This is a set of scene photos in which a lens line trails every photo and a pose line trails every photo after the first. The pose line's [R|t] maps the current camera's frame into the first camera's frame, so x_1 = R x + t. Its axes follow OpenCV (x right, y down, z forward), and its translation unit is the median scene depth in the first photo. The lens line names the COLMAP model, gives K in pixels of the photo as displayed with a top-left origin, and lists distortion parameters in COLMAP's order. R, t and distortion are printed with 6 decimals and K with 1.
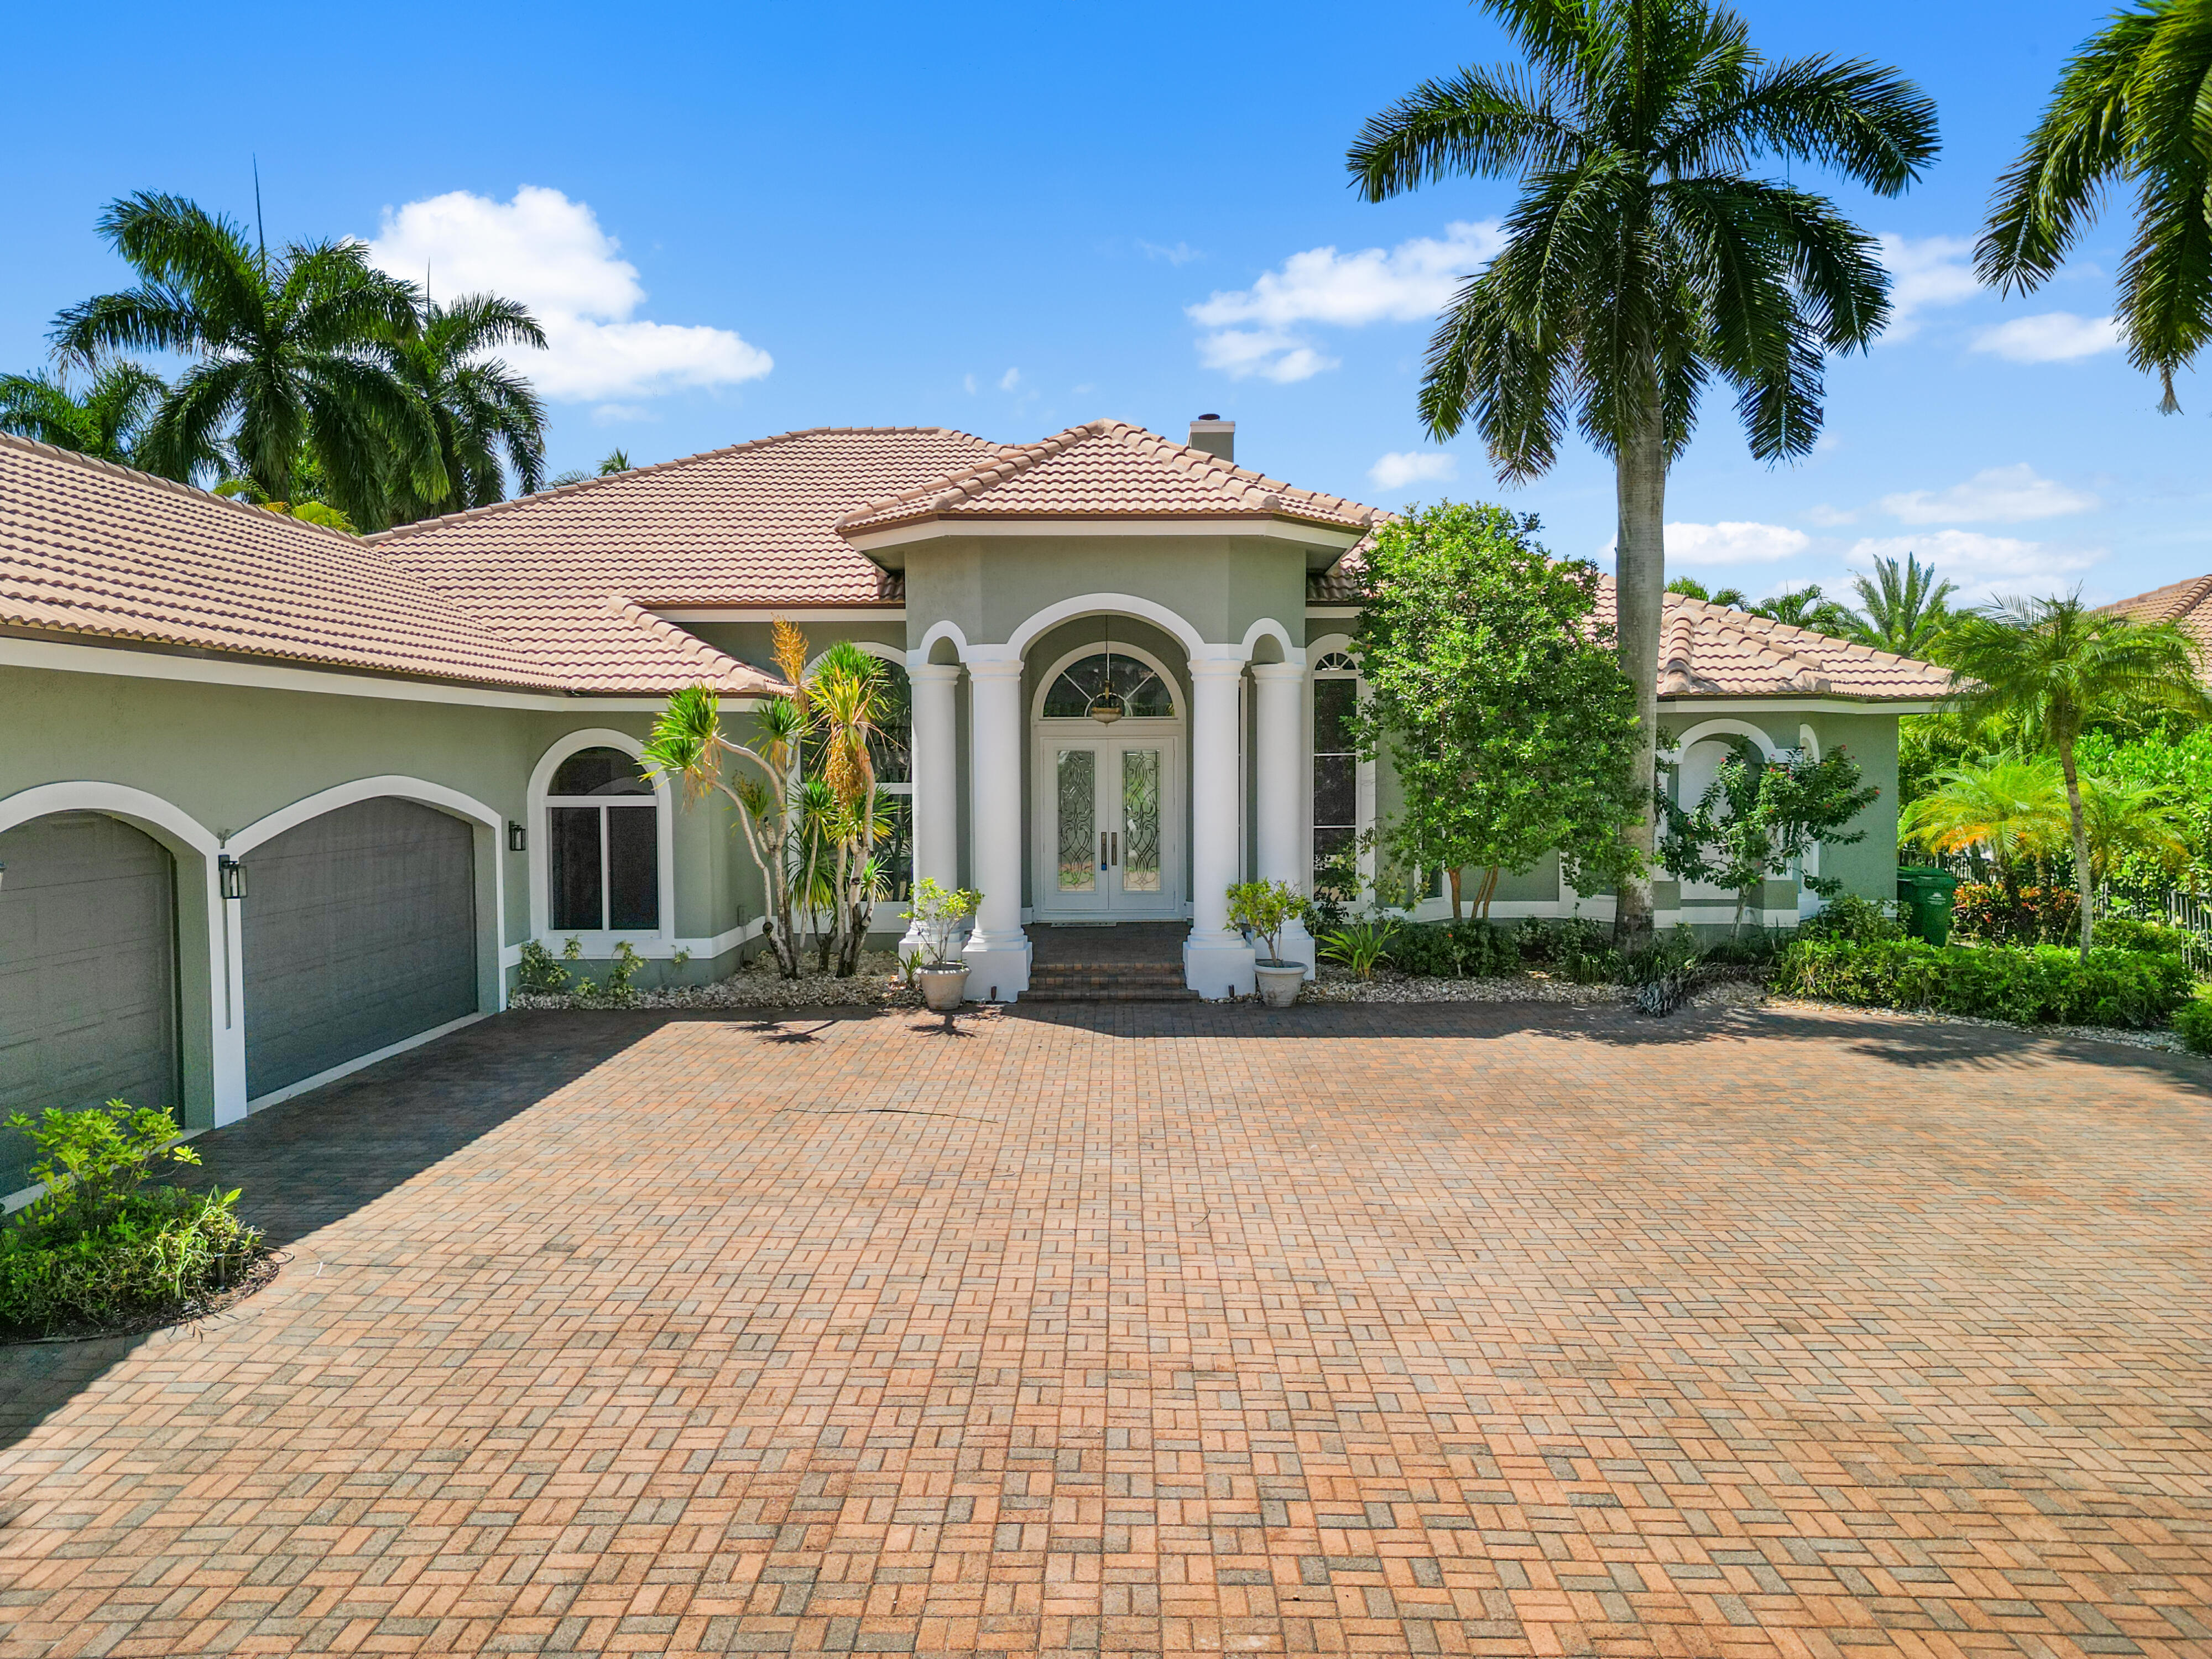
lens RADIAL K [[1548.1, 0, 1100.5], [0, 1548.1, 830.3], [0, 0, 1]] dist [0.008261, -0.001332]
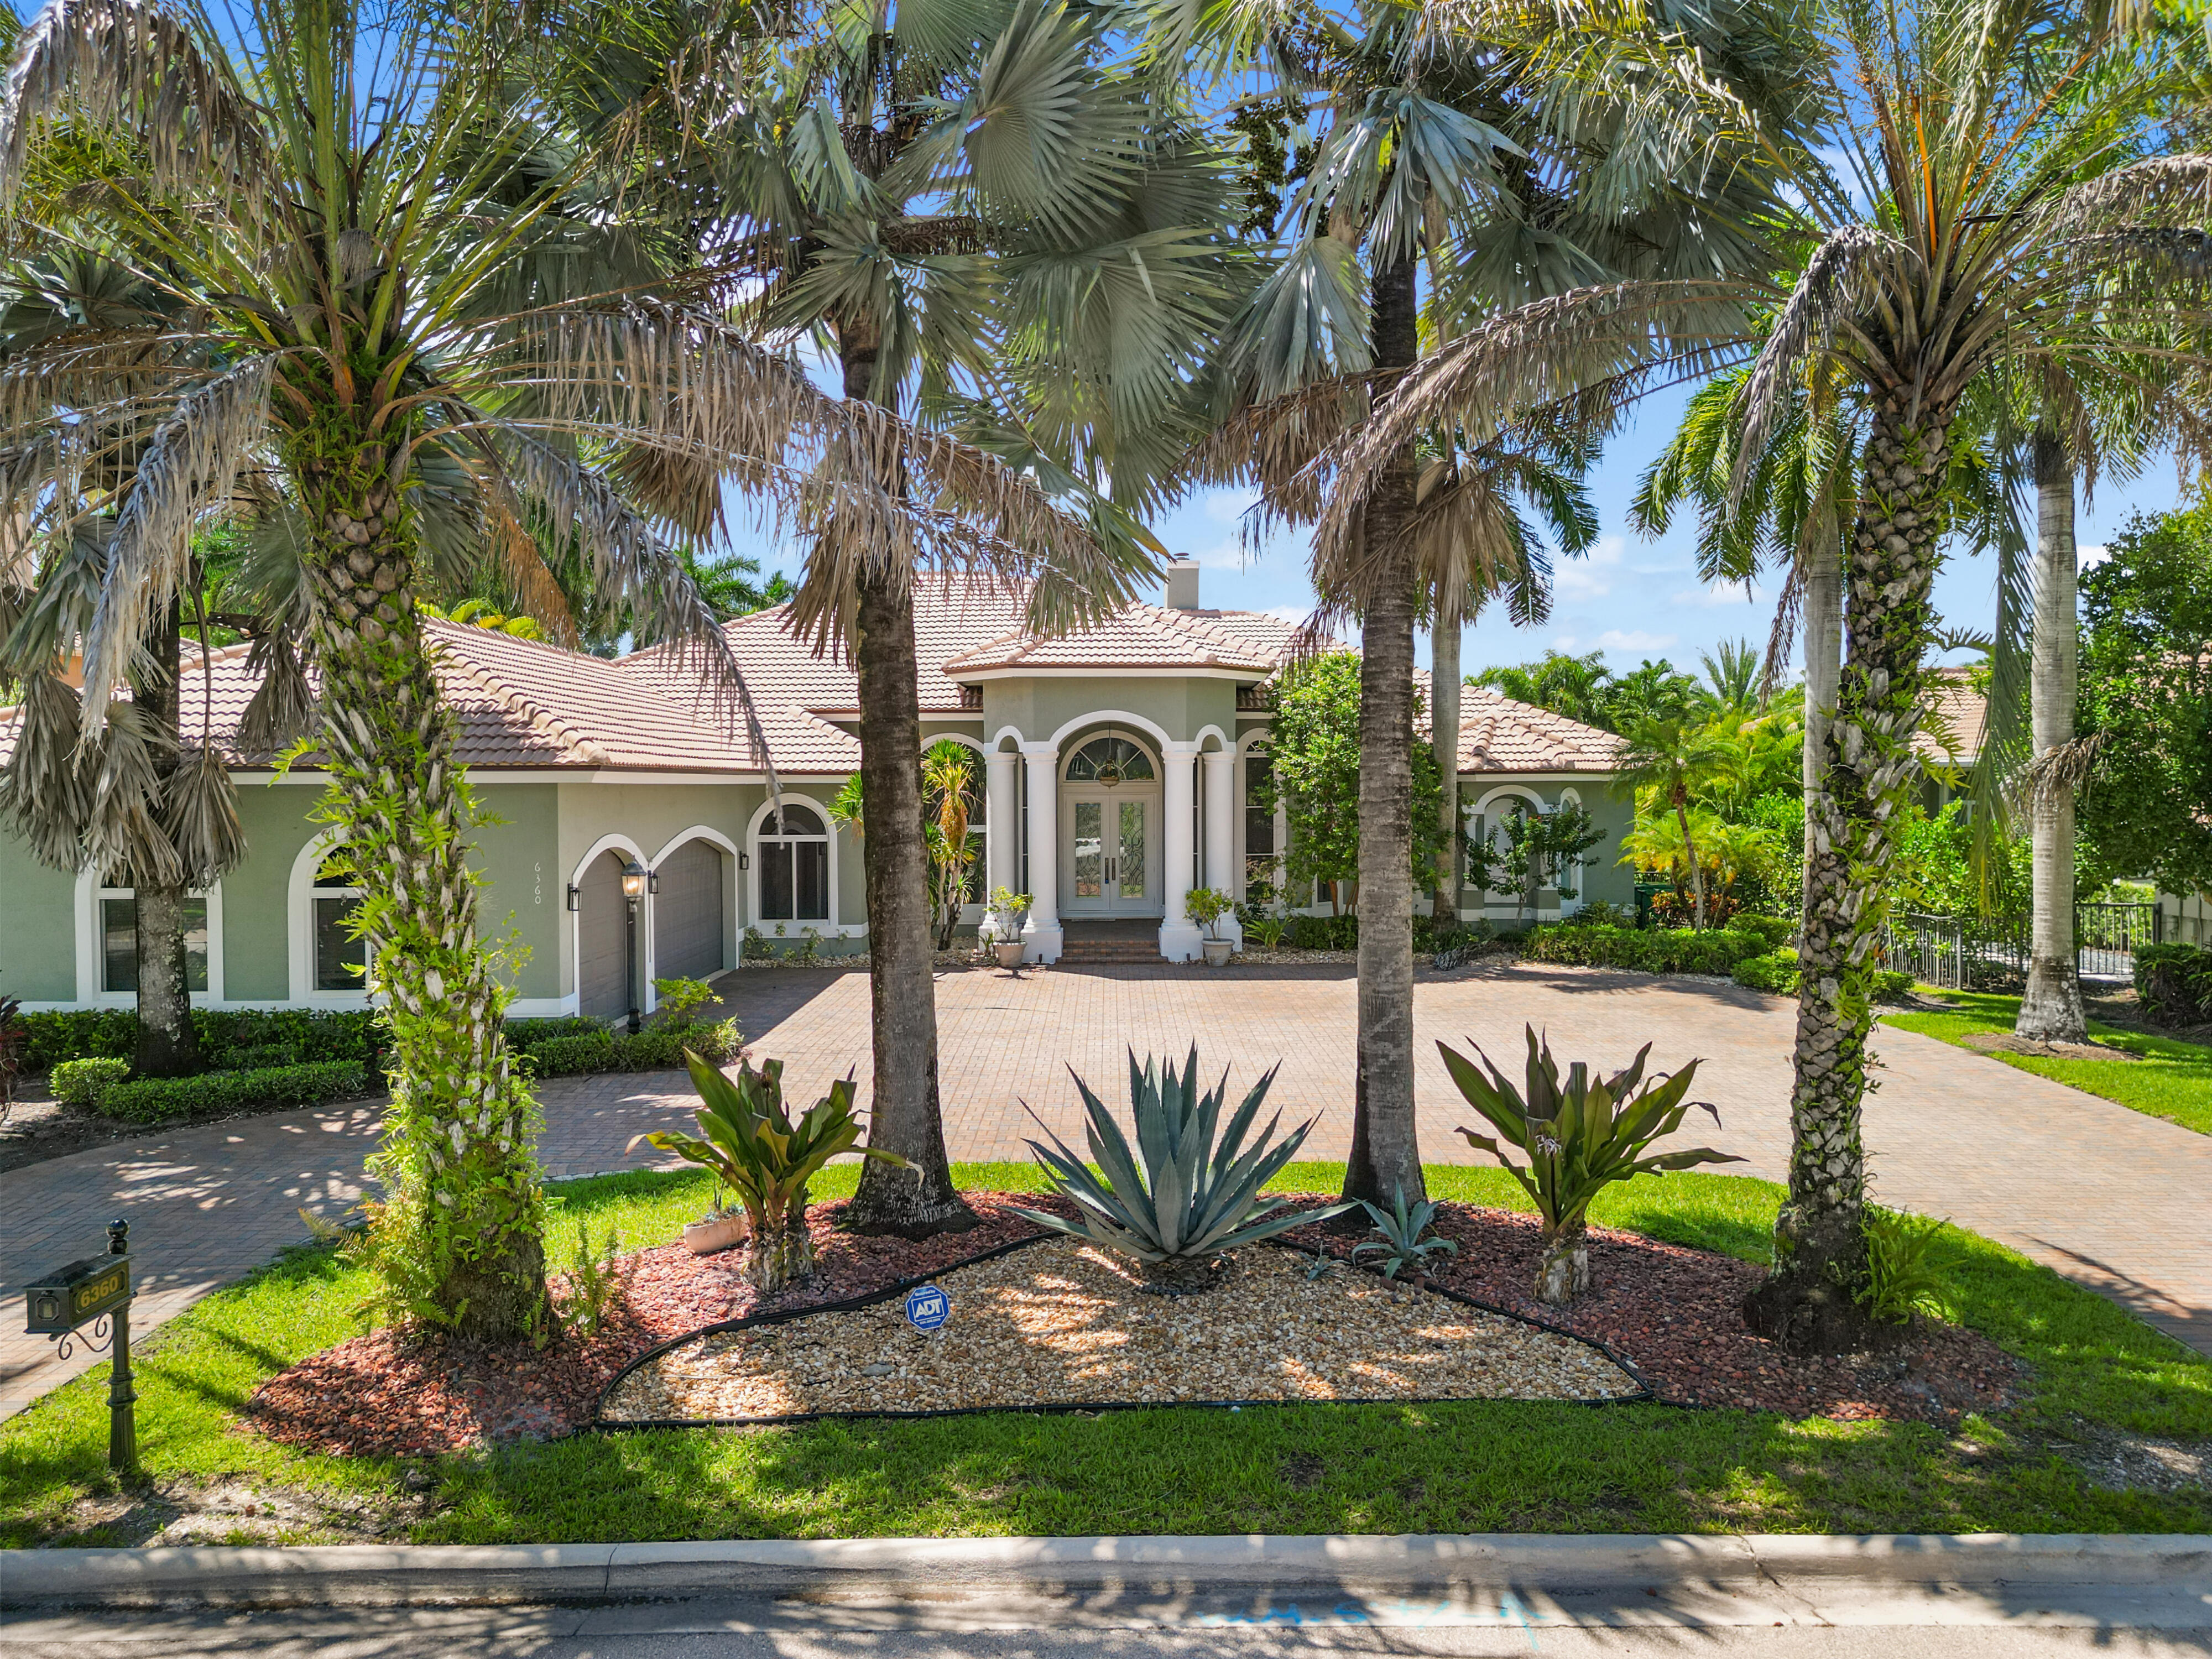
lens RADIAL K [[1548.1, 0, 1110.0], [0, 1548.1, 818.4], [0, 0, 1]] dist [0.008261, -0.001332]
pose [[0.999891, 0.001493, 0.014696, -0.020077], [-0.001150, 0.999727, -0.023319, -0.002636], [-0.014727, 0.023299, 0.999620, -0.596772]]
